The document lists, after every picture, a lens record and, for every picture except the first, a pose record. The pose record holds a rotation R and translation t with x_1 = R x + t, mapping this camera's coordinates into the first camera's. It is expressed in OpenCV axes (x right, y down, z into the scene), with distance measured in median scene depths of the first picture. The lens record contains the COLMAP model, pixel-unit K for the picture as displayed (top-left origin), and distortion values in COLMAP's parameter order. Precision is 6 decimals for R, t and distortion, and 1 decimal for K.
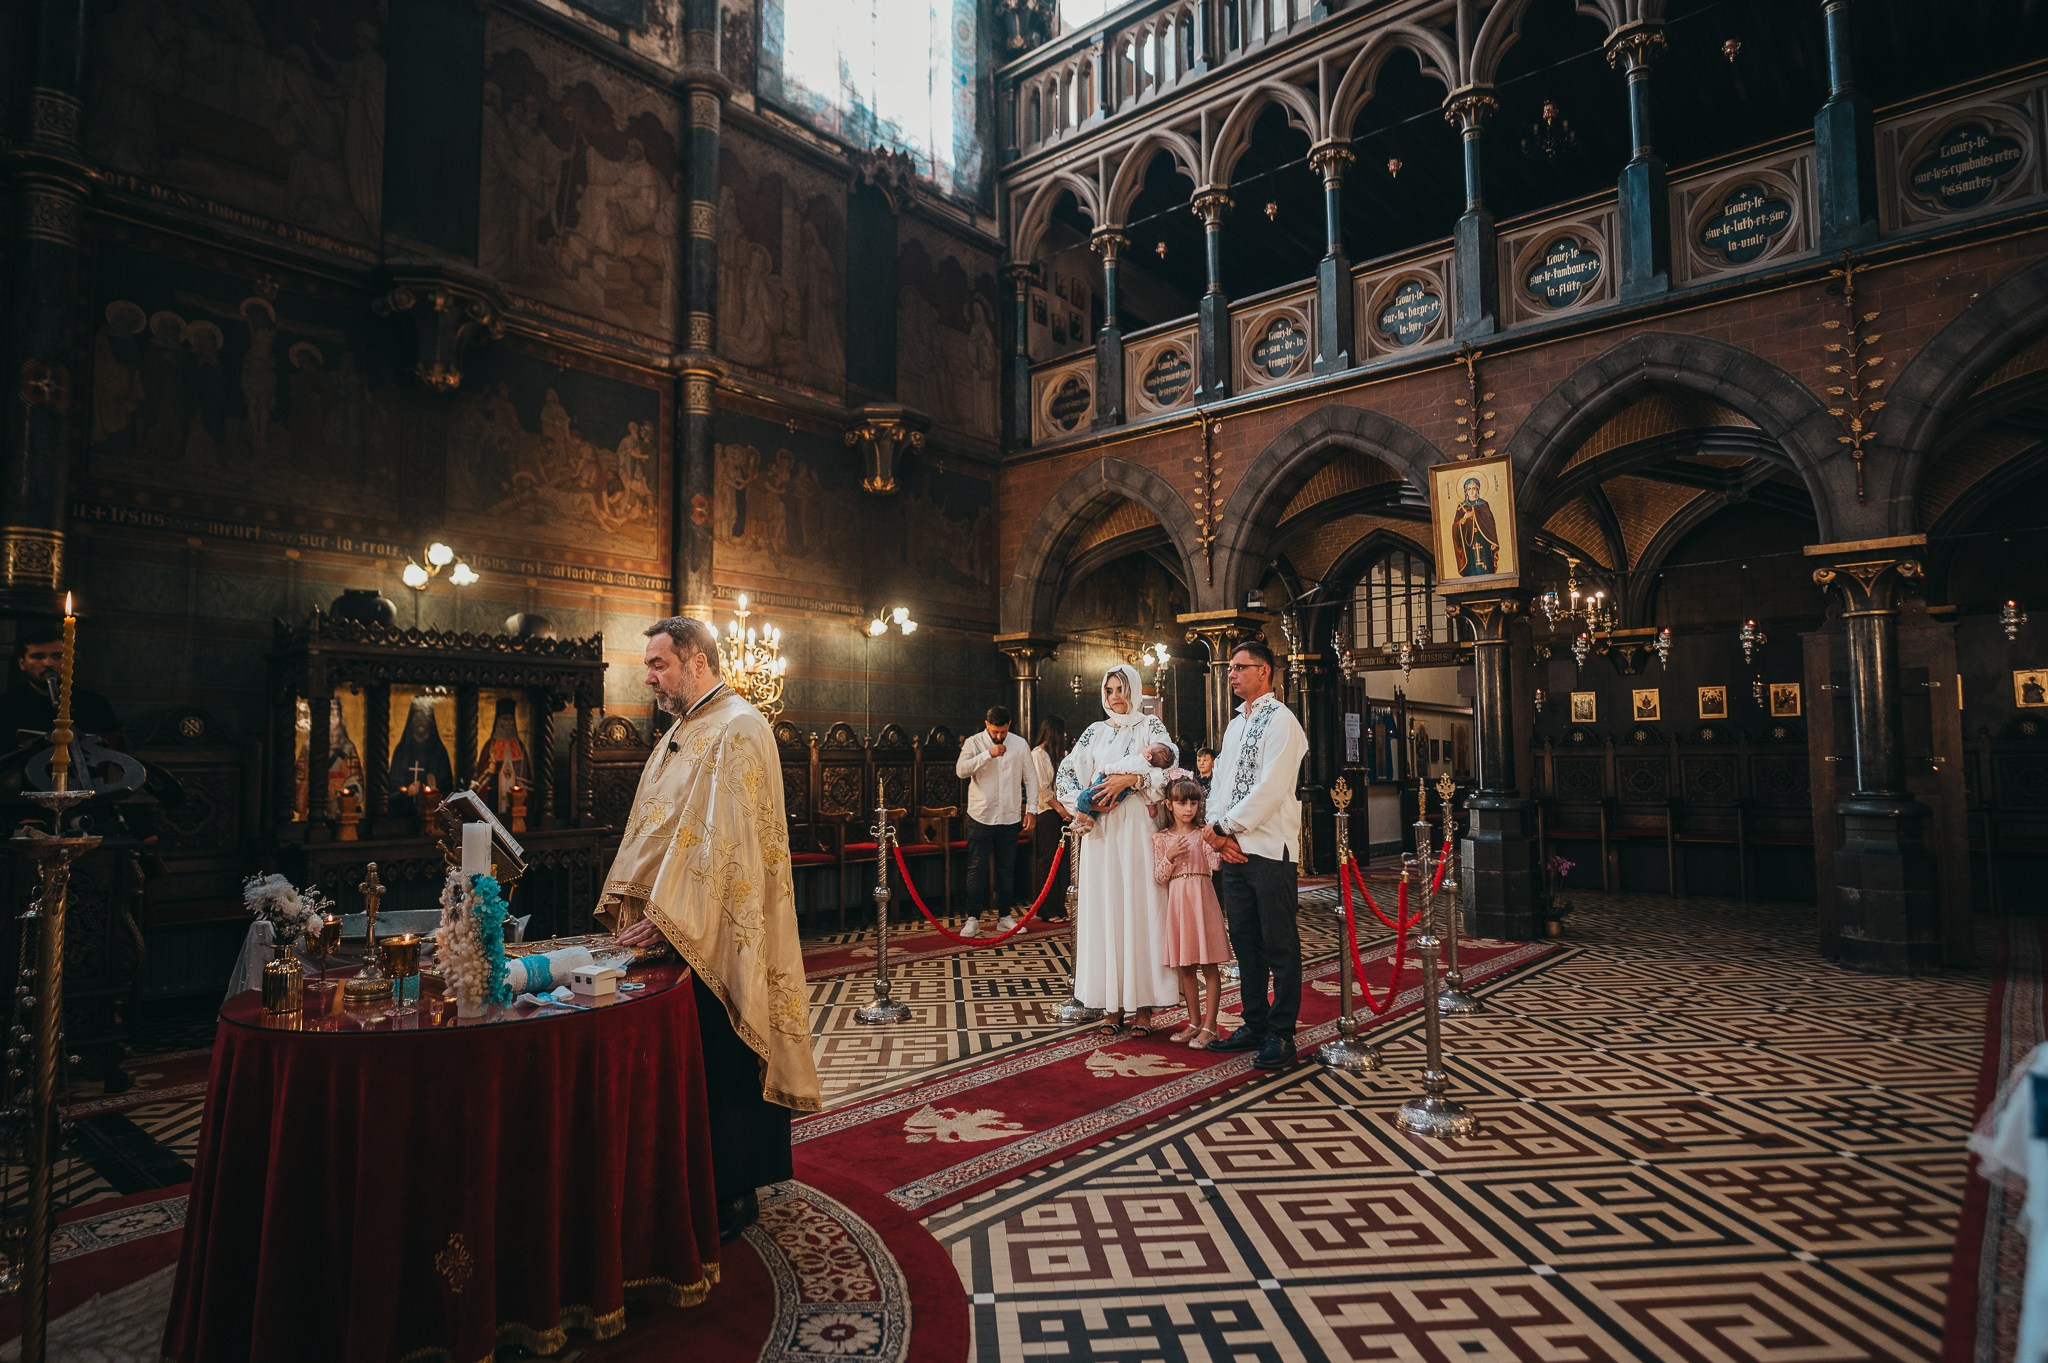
lens RADIAL K [[1099.1, 0, 1024.0], [0, 1099.1, 681.5], [0, 0, 1]] dist [-0.000966, 0.000375]
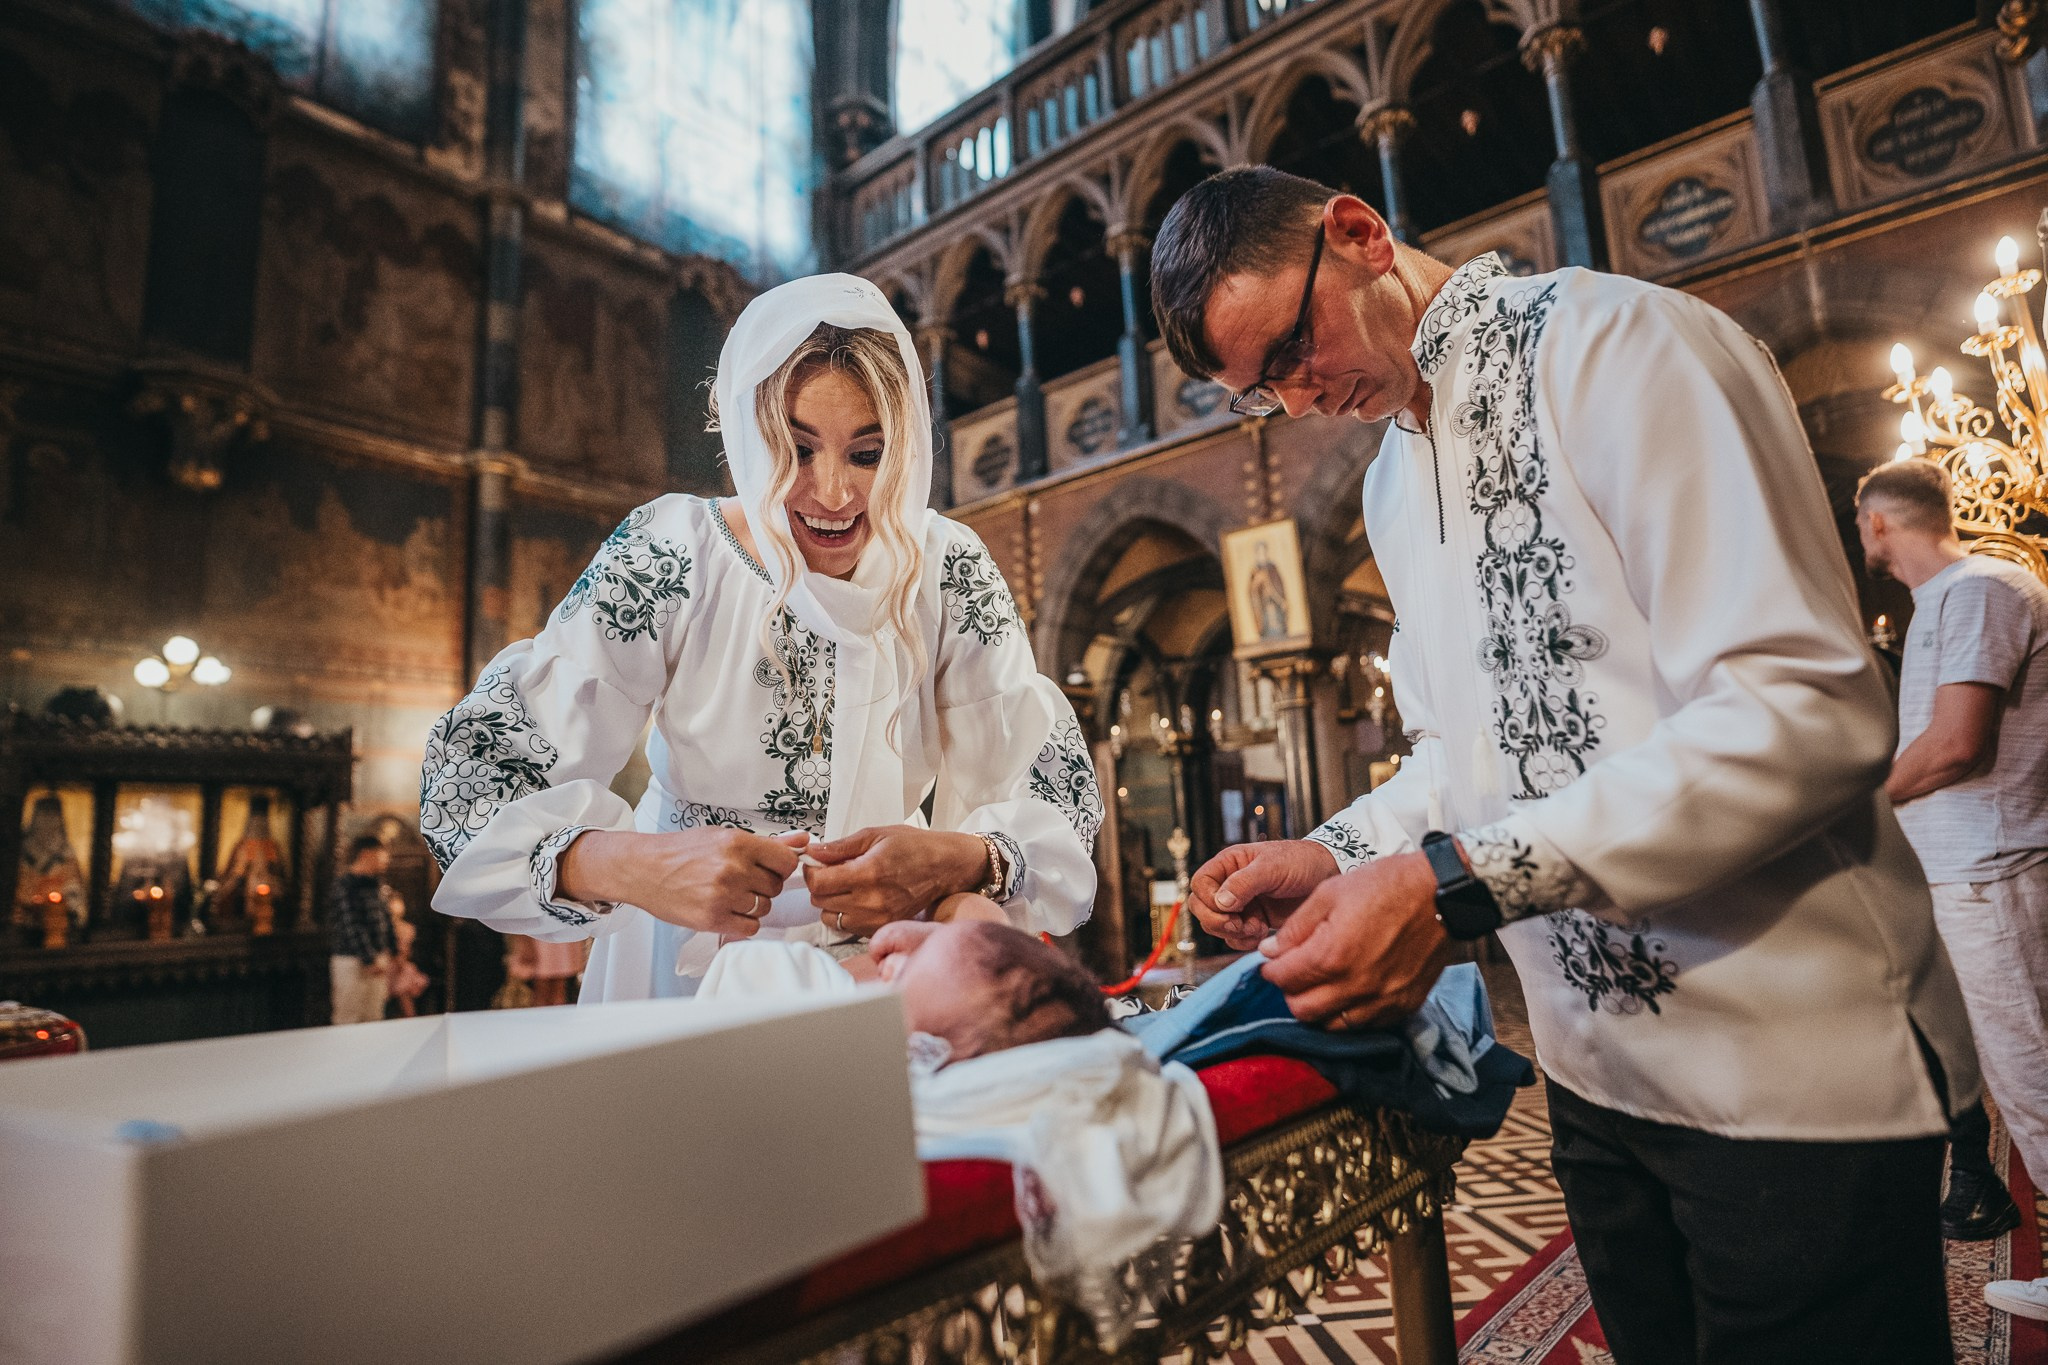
lens RADIAL K [[1096.8, 0, 1024.0], [0, 1096.8, 682.5], [0, 0, 1]] dist [-0.000155, -0.000379]
pose [[0.999228, -0.039026, 0.004558, 0.183985], [0.039285, 0.994401, -0.098103, 0.032821], [-0.000704, 0.098207, 0.995166, 0.021275]]
